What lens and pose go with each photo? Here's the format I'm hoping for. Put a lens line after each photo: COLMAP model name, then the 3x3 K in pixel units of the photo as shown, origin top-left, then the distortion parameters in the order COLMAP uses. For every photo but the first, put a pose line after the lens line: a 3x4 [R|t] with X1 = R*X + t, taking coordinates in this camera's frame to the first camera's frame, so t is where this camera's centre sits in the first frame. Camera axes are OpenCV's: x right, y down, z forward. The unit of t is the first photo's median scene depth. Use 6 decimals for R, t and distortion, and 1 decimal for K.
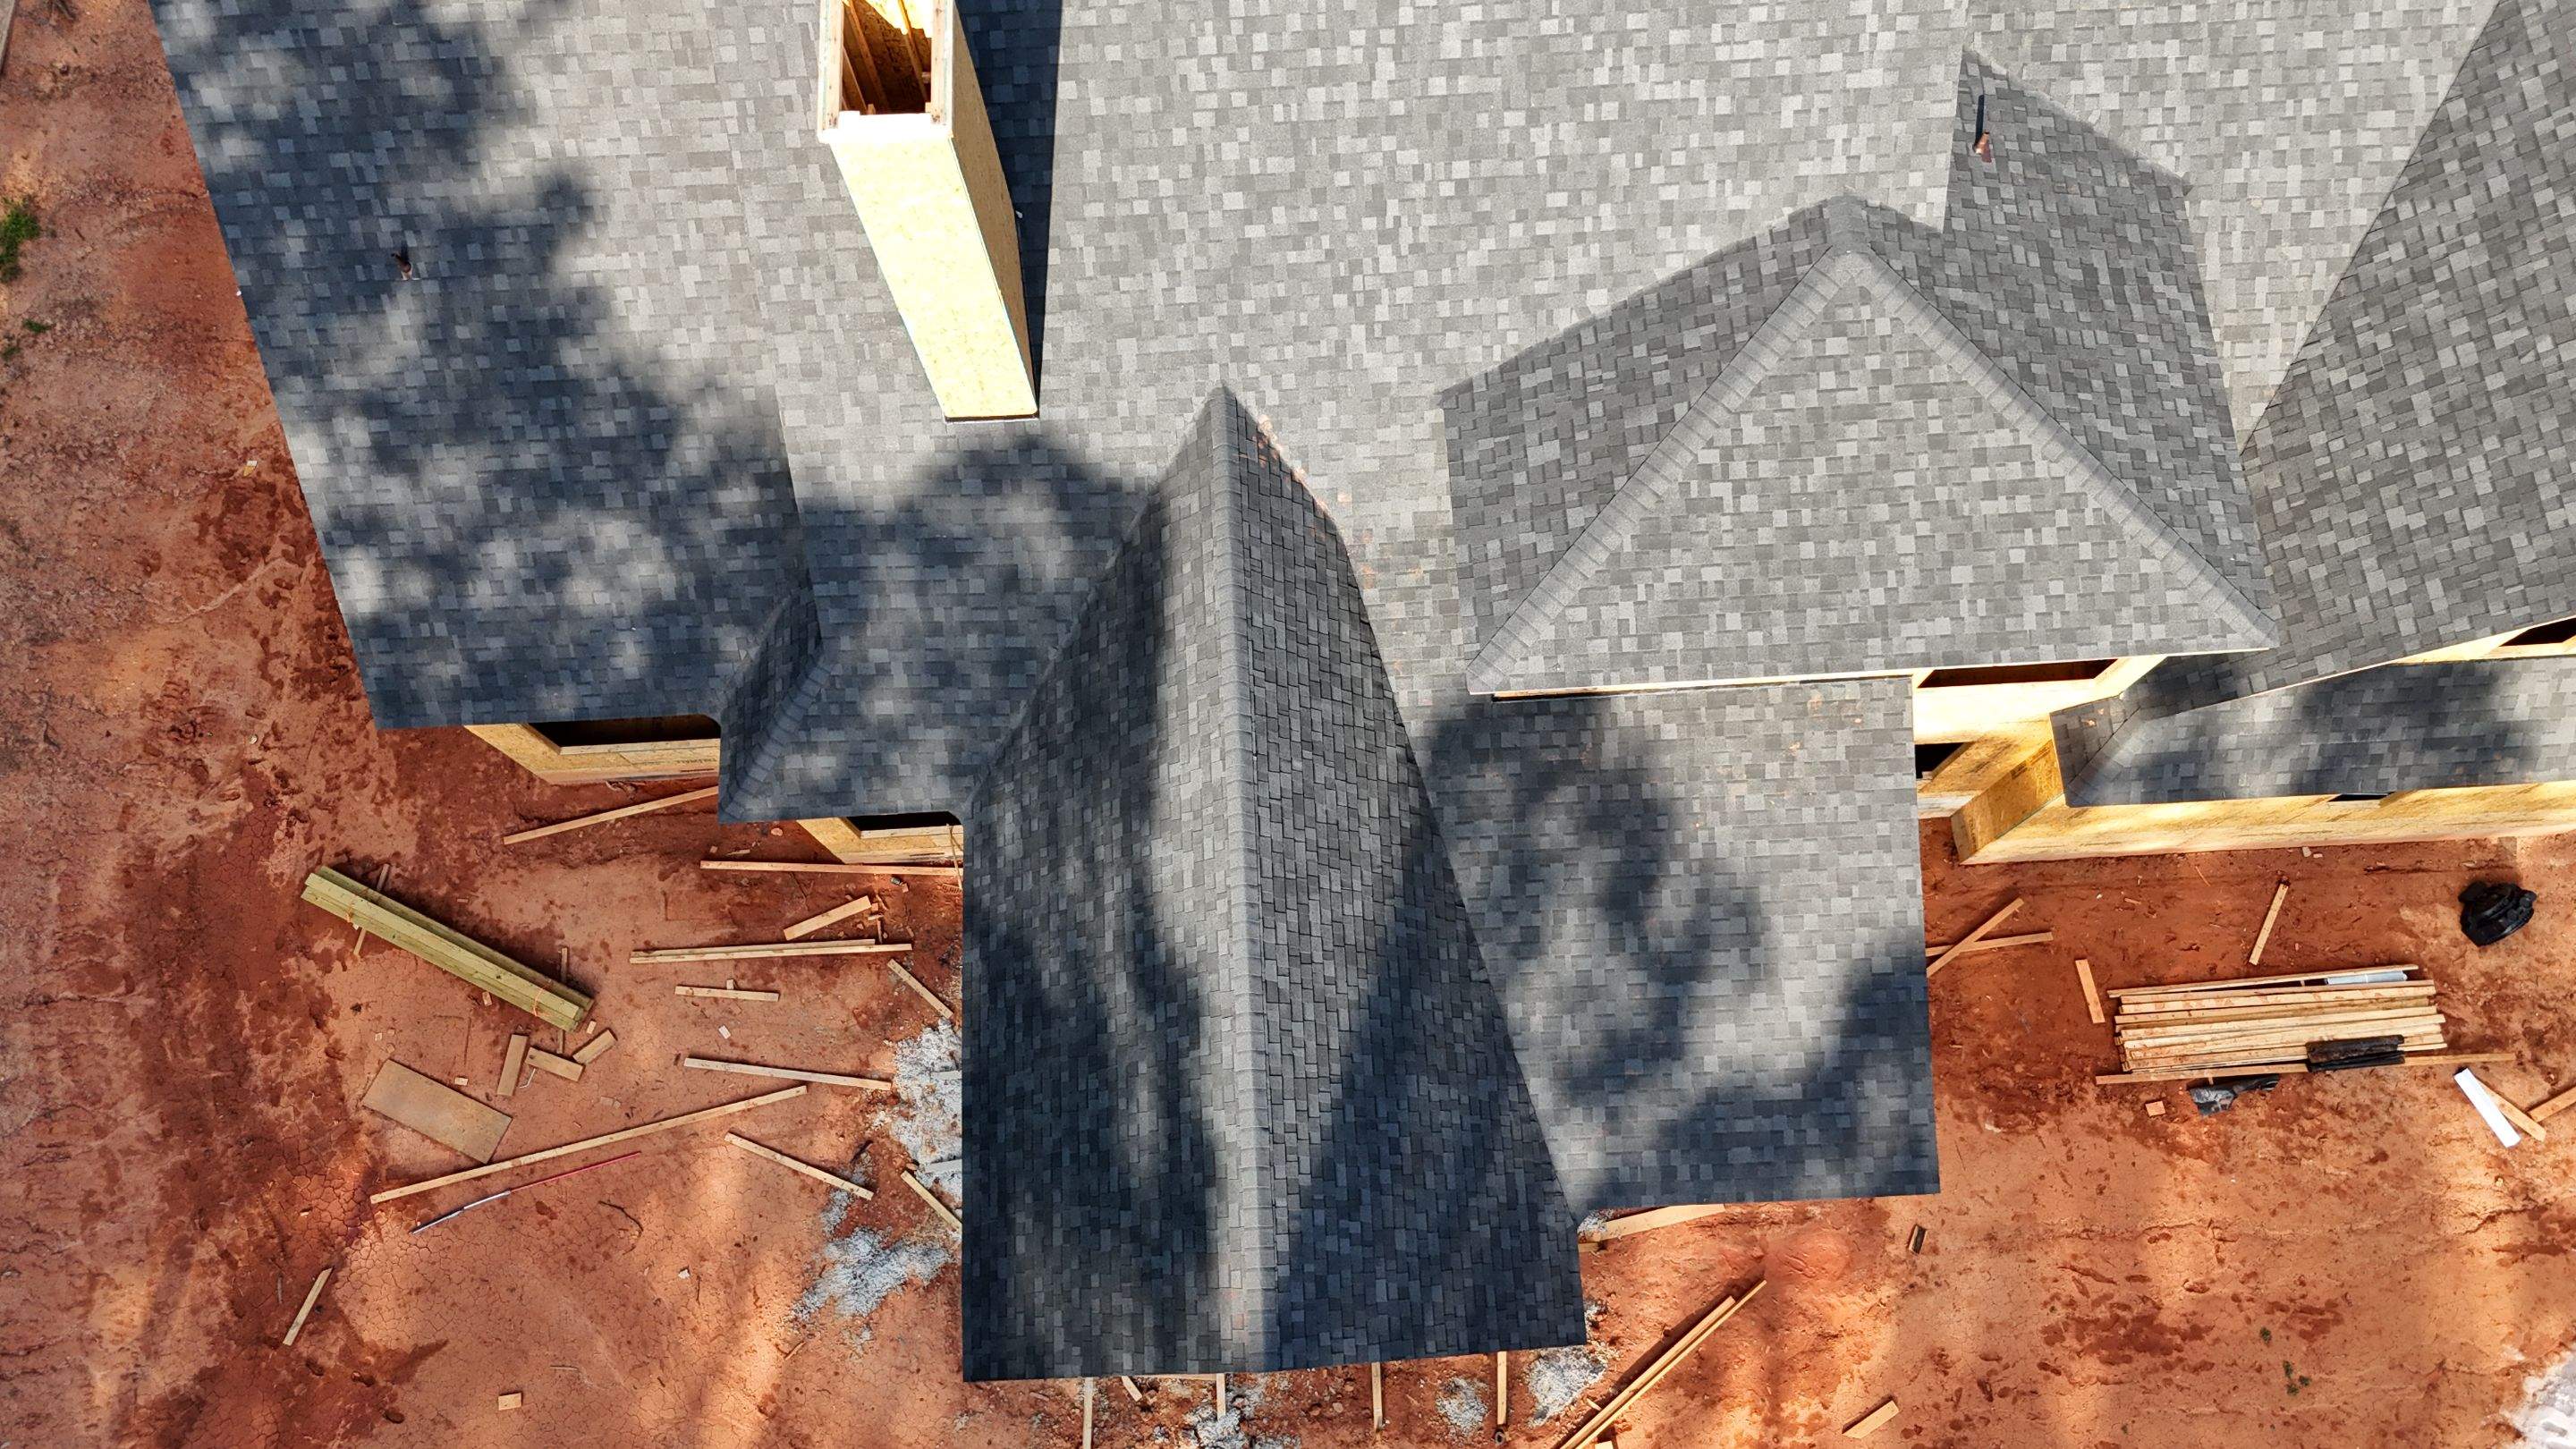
lens RADIAL K [[1925.4, 0, 1299.3], [0, 1925.4, 725.5], [0, 0, 1]] dist [0.047526, -0.013418]
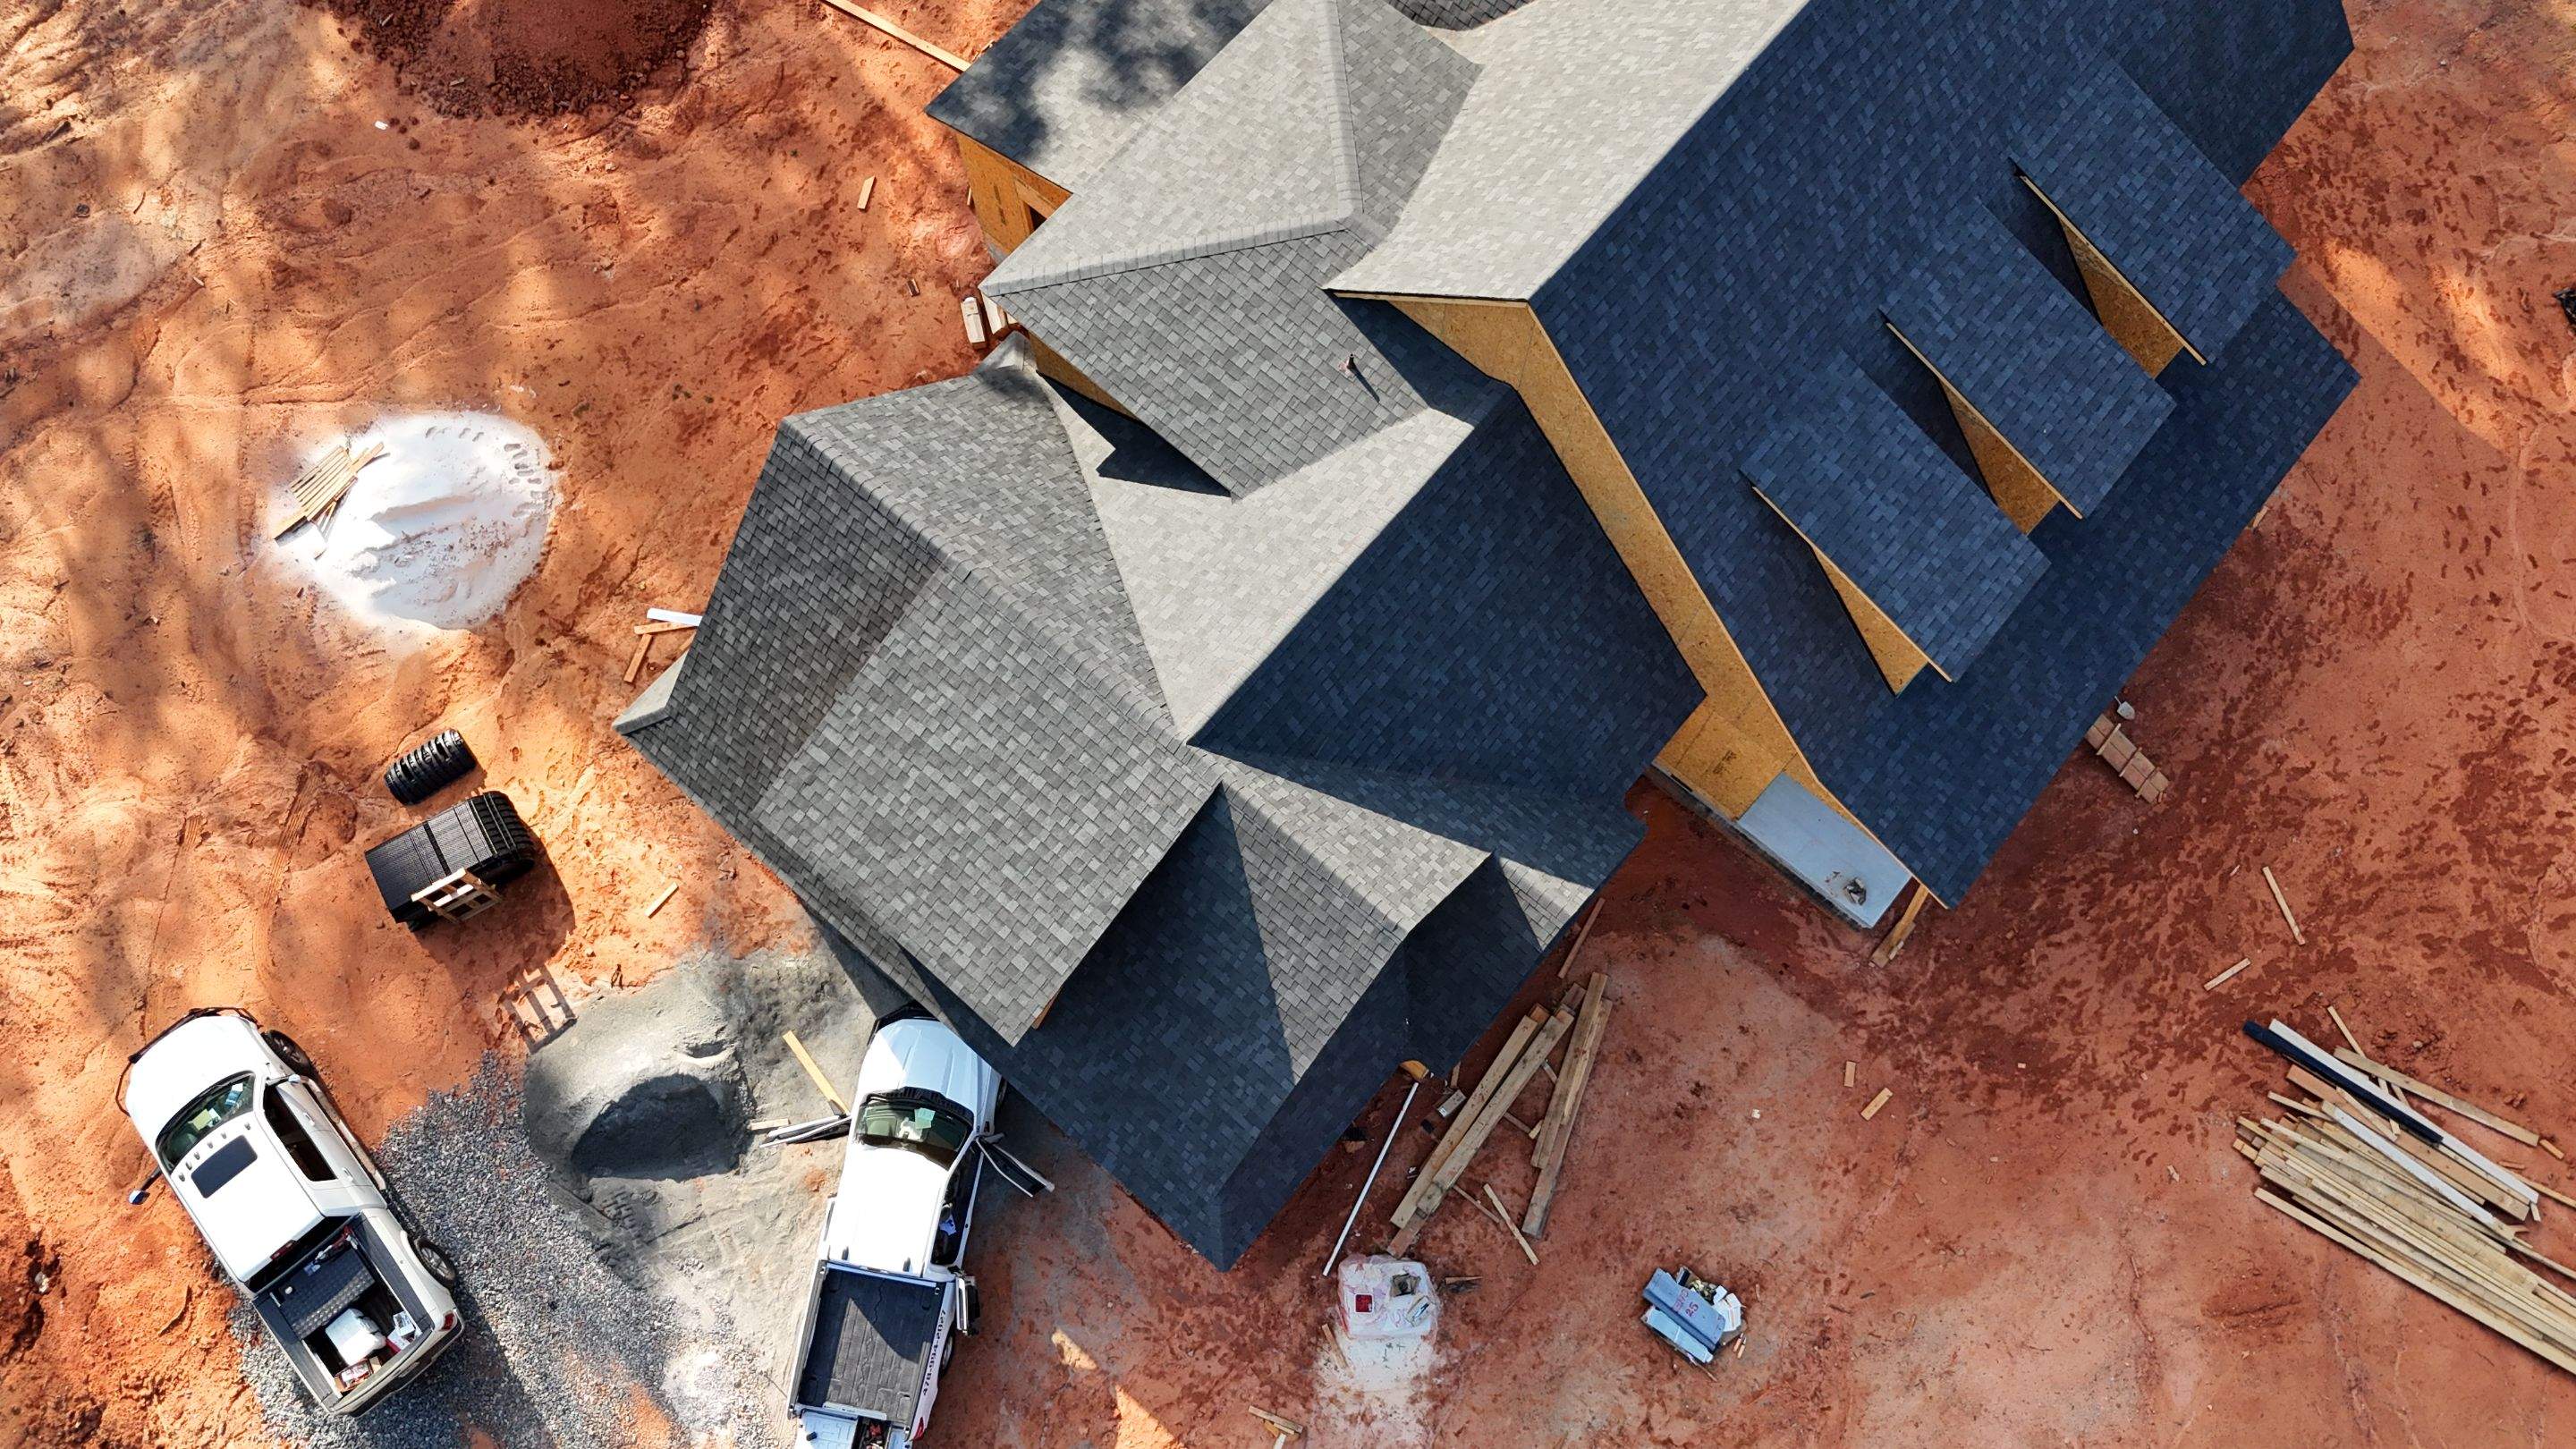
lens RADIAL K [[1902.1, 0, 1287.7], [0, 1902.1, 714.2], [0, 0, 1]] dist [0.055308, -0.034827]
pose [[-0.690092, 0.689703, -0.219279, 0.821454], [-0.691252, -0.538411, 0.481959, -1.020560], [0.214346, 0.484173, 0.848311, -0.050905]]
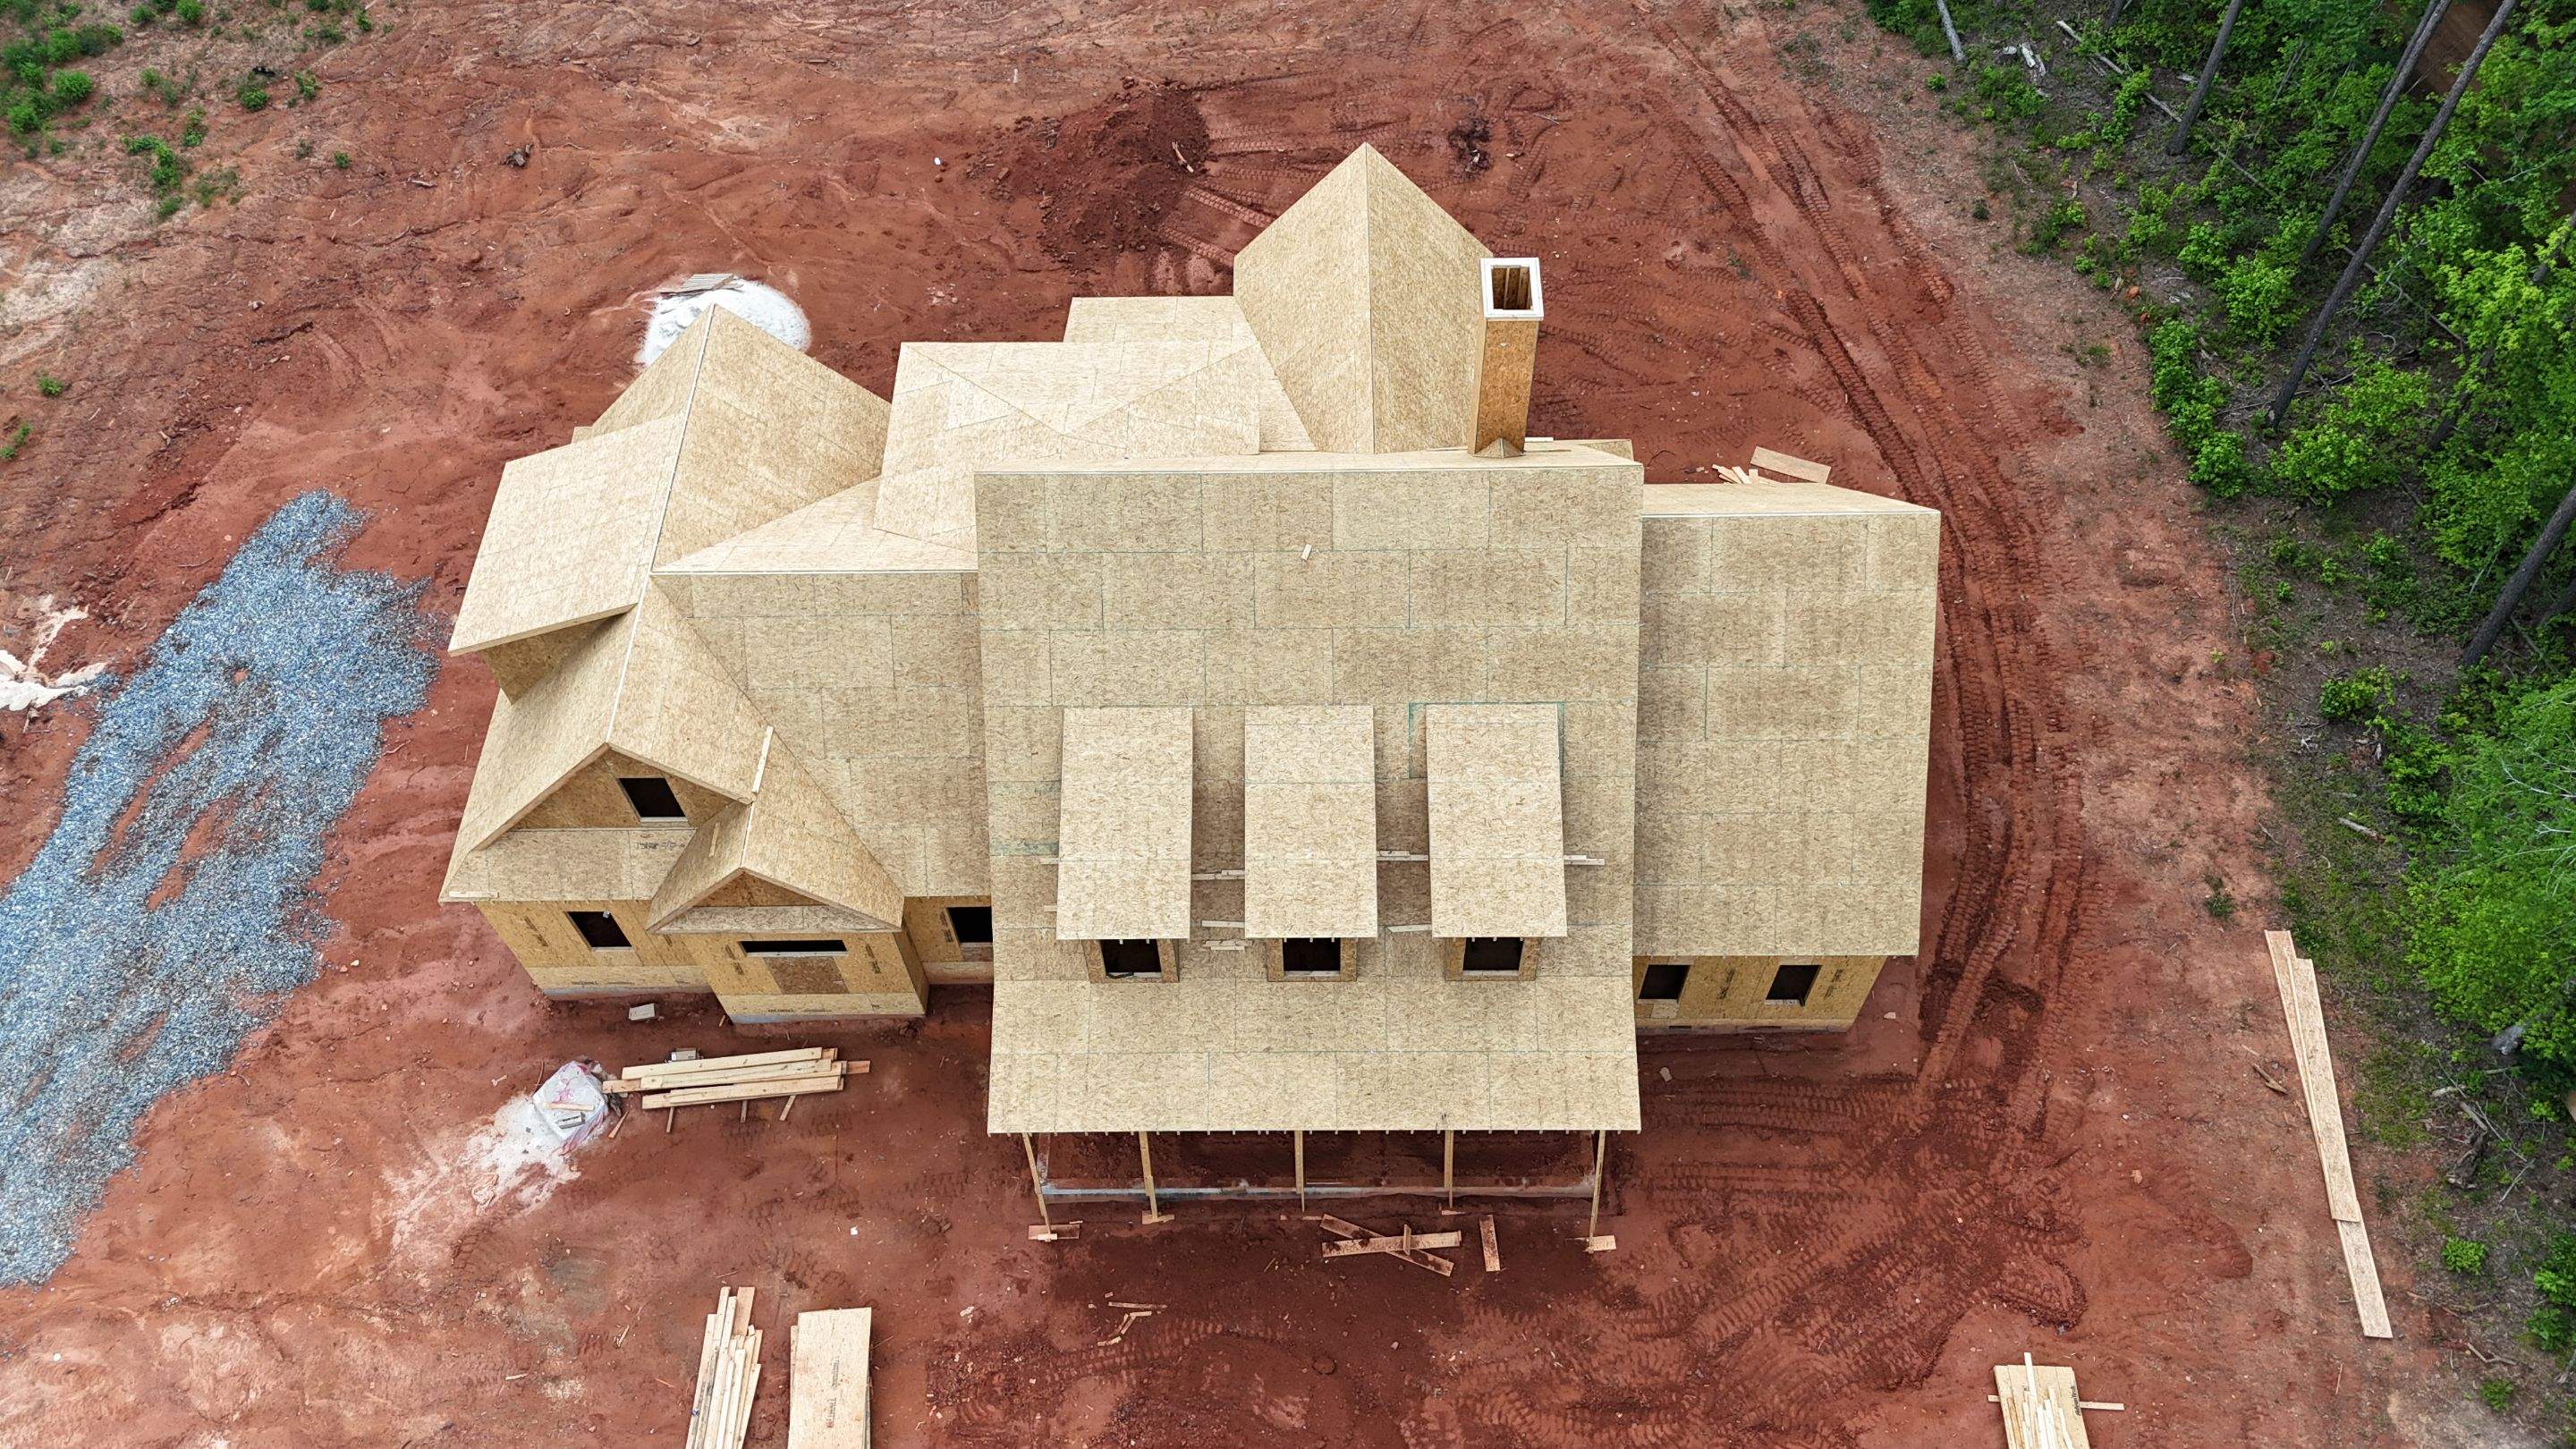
lens RADIAL K [[1902.1, 0, 1287.7], [0, 1902.1, 714.2], [0, 0, 1]] dist [0.055308, -0.034827]
pose [[-0.997842, -0.028737, 0.059040, -0.072417], [0.064042, -0.624429, 0.778451, -1.806120], [0.014496, 0.780552, 0.624922, -0.013703]]
